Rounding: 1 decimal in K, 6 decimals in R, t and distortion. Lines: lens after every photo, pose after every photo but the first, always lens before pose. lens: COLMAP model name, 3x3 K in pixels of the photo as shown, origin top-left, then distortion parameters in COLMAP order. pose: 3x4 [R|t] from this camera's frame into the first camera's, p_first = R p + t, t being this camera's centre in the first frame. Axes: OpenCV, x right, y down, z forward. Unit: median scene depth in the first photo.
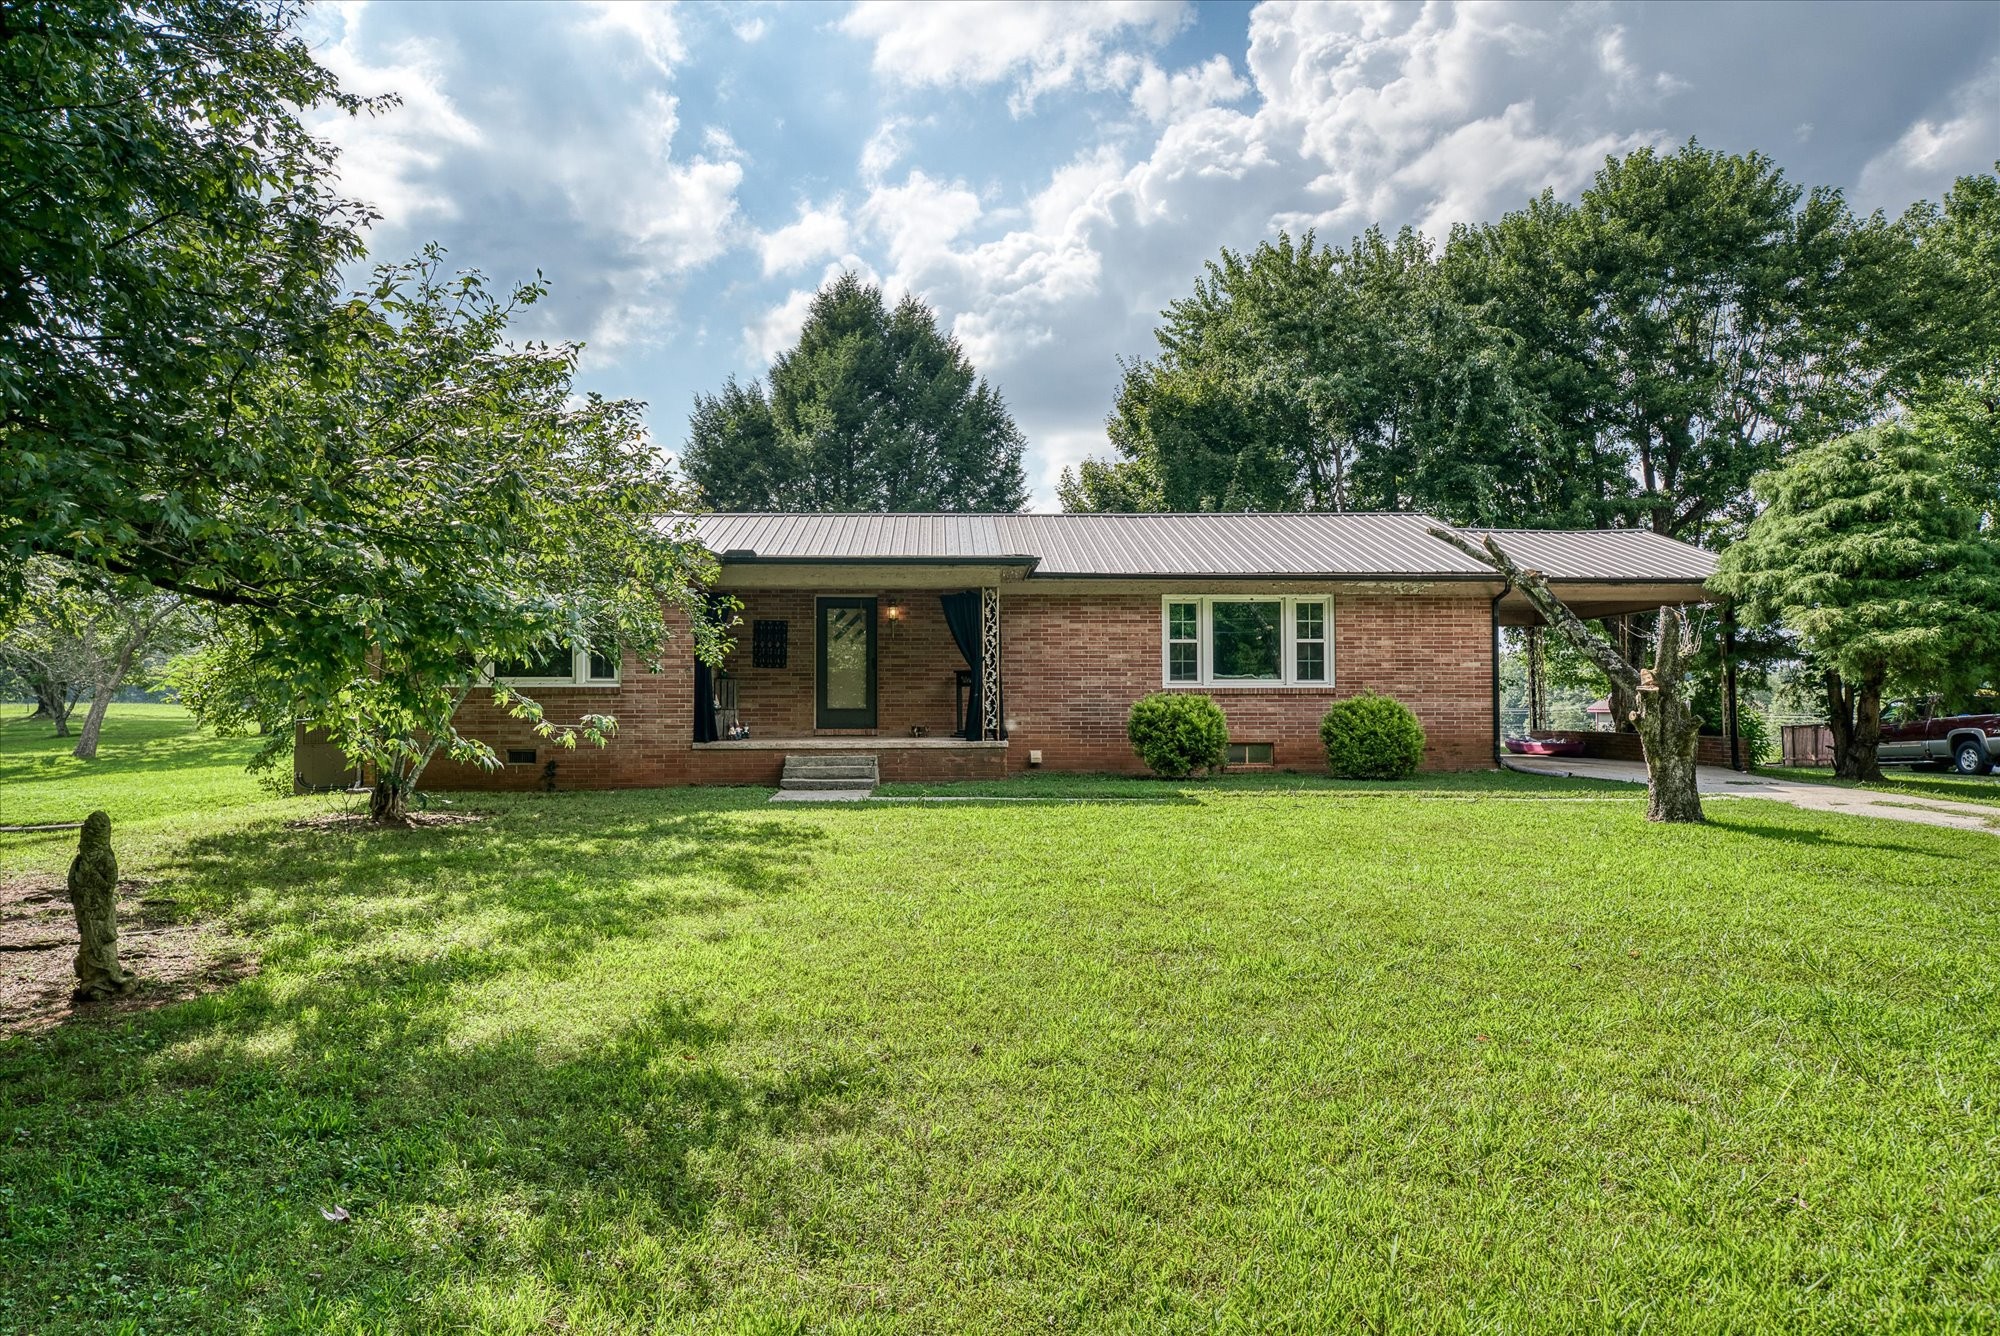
lens RADIAL K [[927.3, 0, 996.5], [0, 927.3, 676.0], [0, 0, 1]] dist [0.016615, 0.000991]
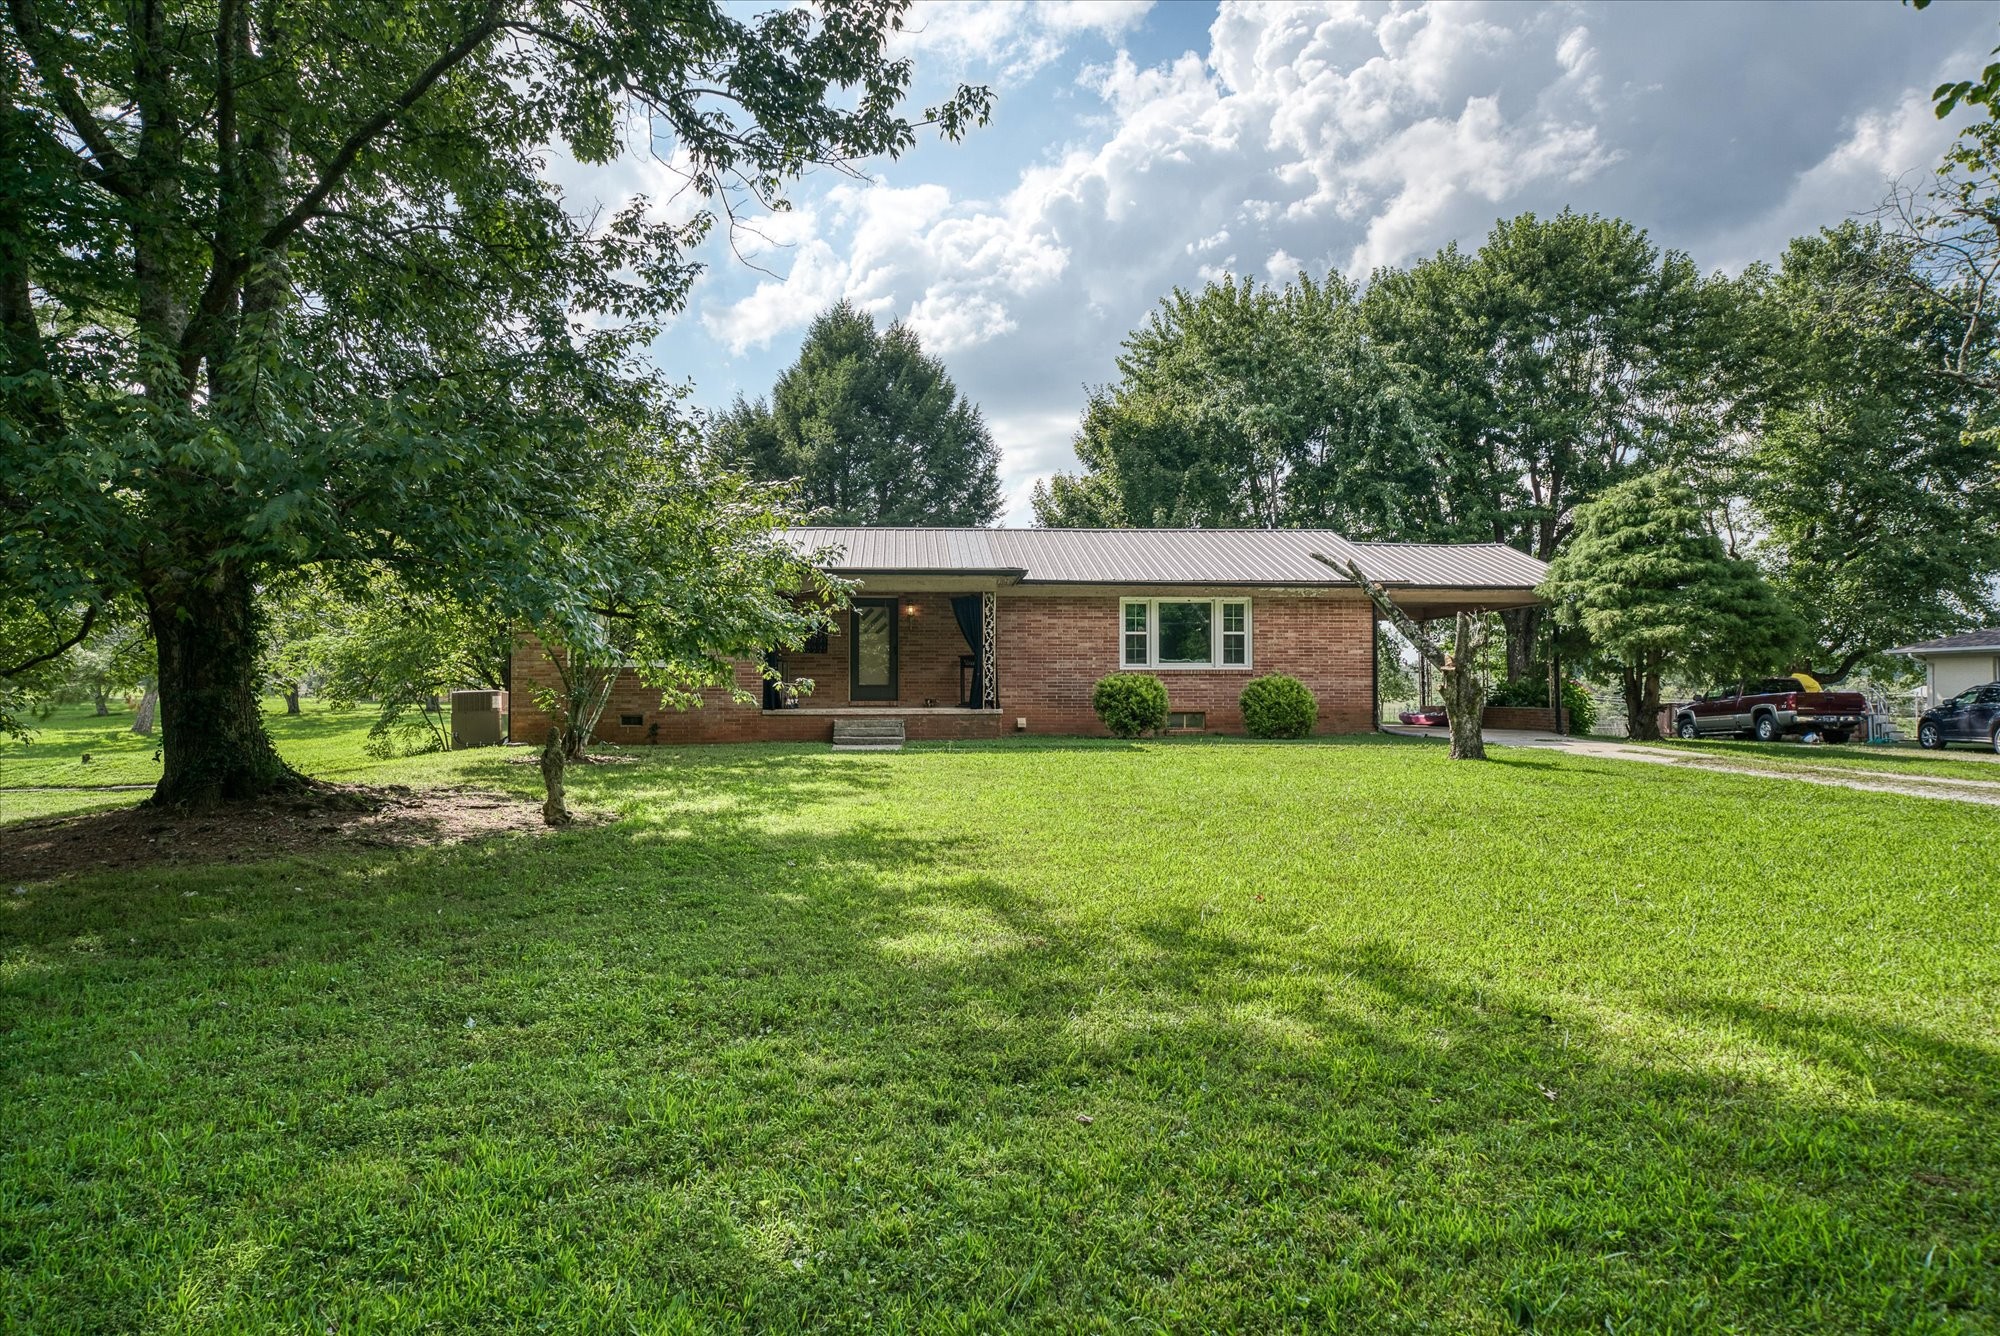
lens RADIAL K [[927.3, 0, 996.5], [0, 927.3, 676.0], [0, 0, 1]] dist [0.016615, 0.000991]
pose [[0.999147, 0.001384, 0.041262, -0.025363], [-0.001981, 0.999894, 0.014410, 0.002193], [-0.041237, -0.014479, 0.999044, -0.157142]]
